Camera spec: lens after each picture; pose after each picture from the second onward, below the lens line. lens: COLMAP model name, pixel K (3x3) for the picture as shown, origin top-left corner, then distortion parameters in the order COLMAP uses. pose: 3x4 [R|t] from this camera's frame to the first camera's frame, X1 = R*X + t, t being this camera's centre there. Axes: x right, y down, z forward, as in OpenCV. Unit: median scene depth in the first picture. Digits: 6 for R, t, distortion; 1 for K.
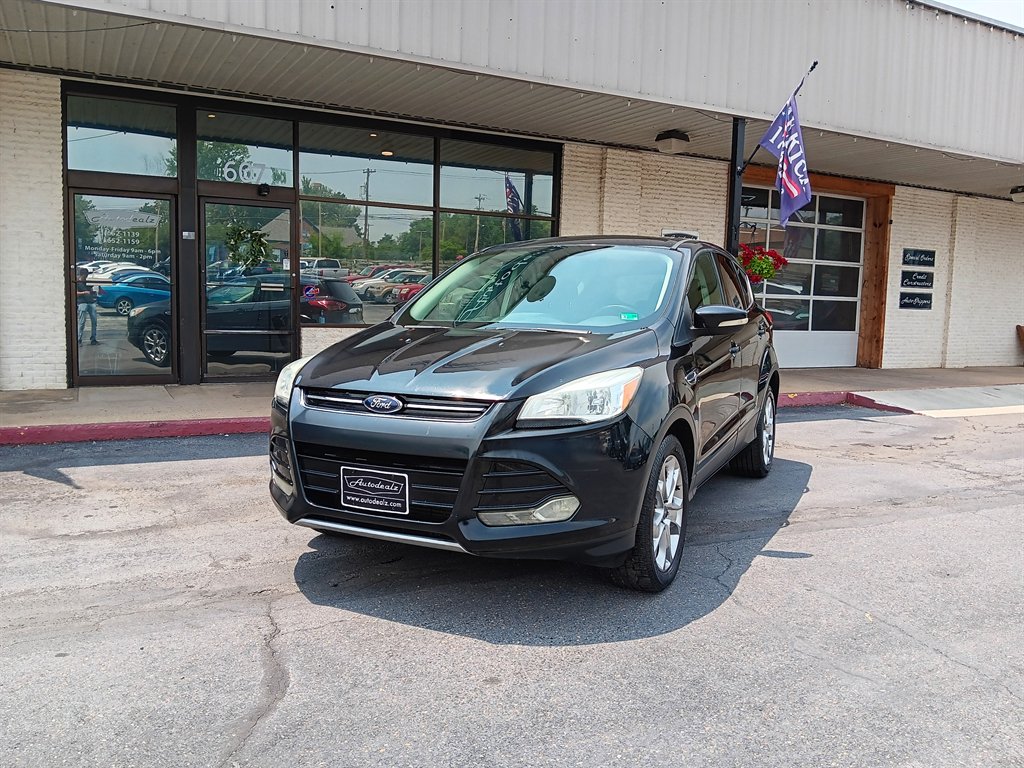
lens RADIAL K [[780.5, 0, 495.2], [0, 780.5, 380.6], [0, 0, 1]] dist [0.044594, -0.105054]
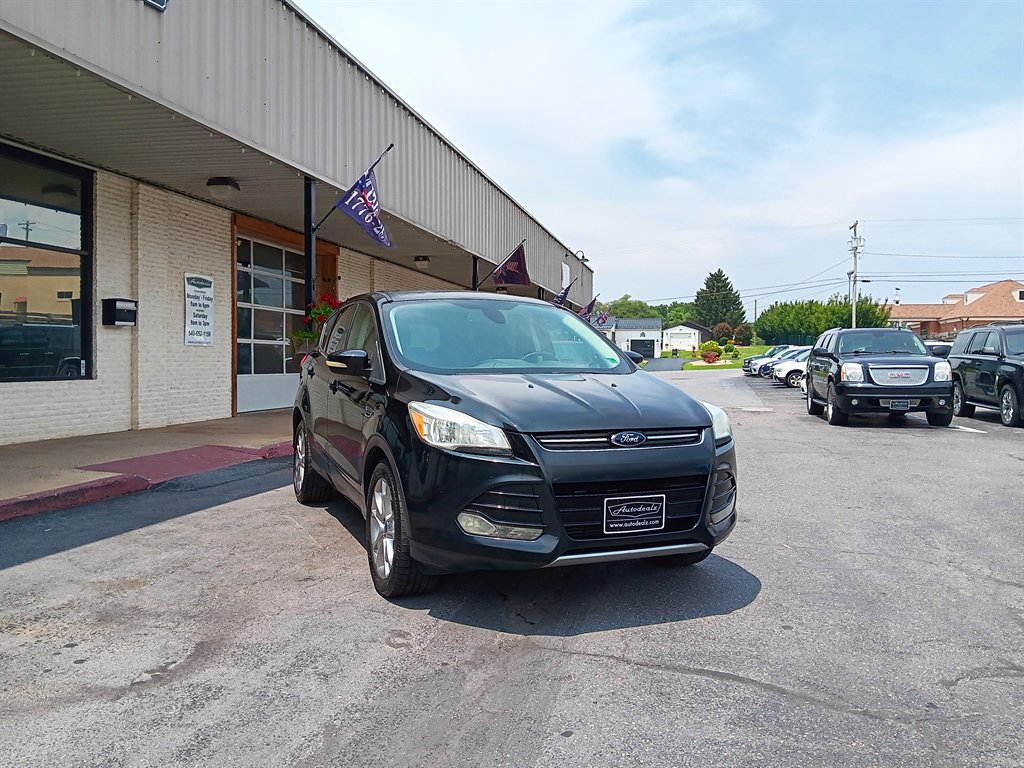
lens RADIAL K [[780.5, 0, 495.2], [0, 780.5, 380.6], [0, 0, 1]] dist [0.044594, -0.105054]
pose [[0.676758, -0.036749, 0.735288, -0.867642], [0.077967, 0.996714, -0.021946, -0.035517], [-0.732066, 0.072180, 0.677399, 0.271872]]
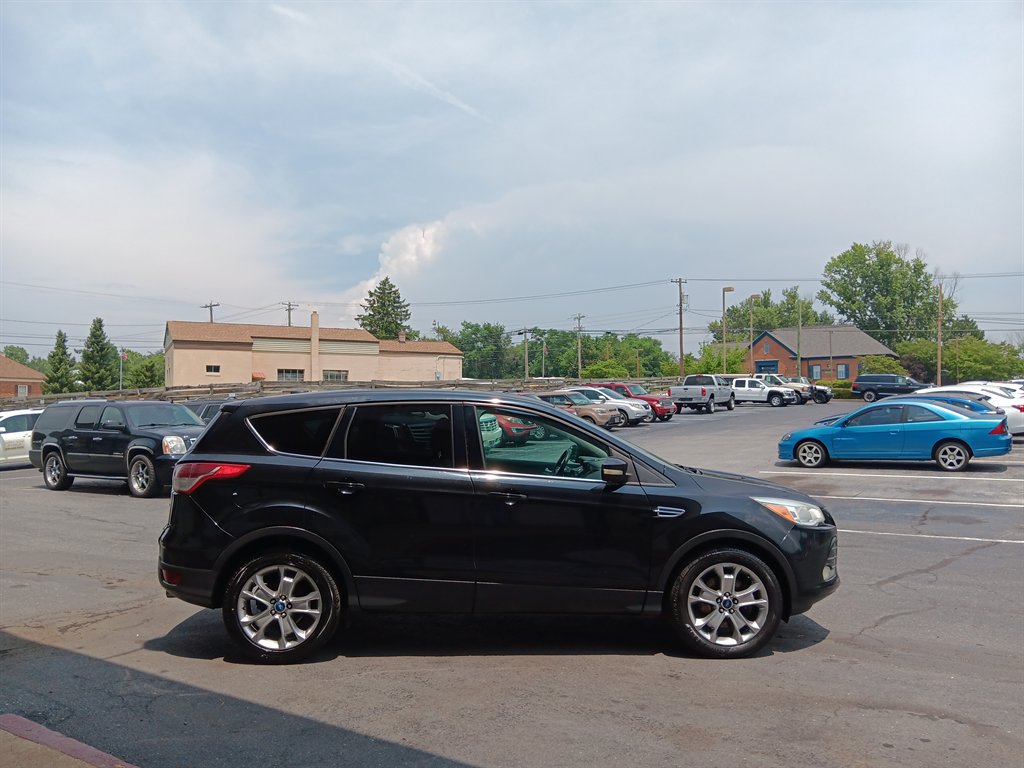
lens RADIAL K [[775.5, 0, 512.2], [0, 775.5, 385.4], [0, 0, 1]] dist [0.040661, -0.040805]
pose [[-0.469371, 0.028664, 0.882536, -1.183184], [0.075185, 0.997141, 0.007601, -0.266304], [-0.879794, 0.069921, -0.470184, 1.958859]]
